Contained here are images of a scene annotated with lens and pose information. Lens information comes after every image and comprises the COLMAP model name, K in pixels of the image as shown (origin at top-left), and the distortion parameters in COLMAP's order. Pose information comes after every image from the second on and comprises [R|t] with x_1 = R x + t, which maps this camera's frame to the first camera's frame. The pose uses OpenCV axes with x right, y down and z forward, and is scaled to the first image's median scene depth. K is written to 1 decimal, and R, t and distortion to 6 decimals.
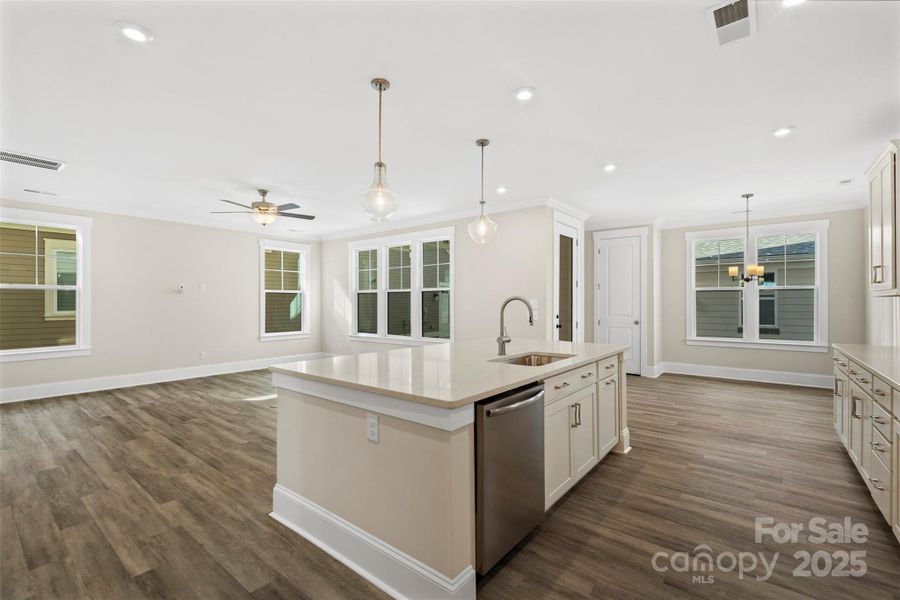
lens RADIAL K [[395.5, 0, 449.8], [0, 395.5, 302.5], [0, 0, 1]] dist [-0.001800, -0.001213]
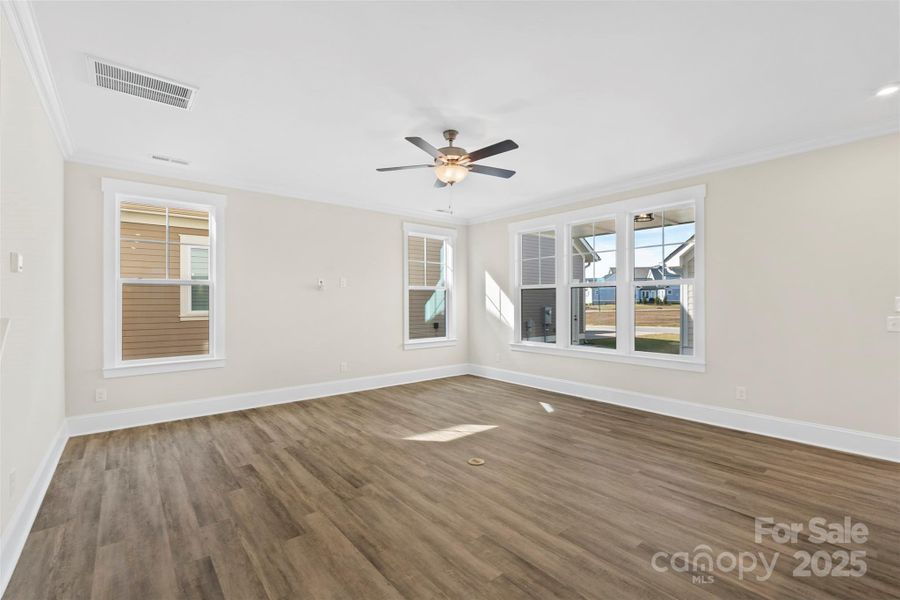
lens RADIAL K [[395.5, 0, 447.2], [0, 395.5, 300.2], [0, 0, 1]] dist [-0.001800, -0.001213]
pose [[0.977490, -0.002415, -0.210968, -0.266350], [0.001535, 0.999989, -0.004334, 0.002097], [0.210976, 0.003912, 0.977483, 0.276634]]
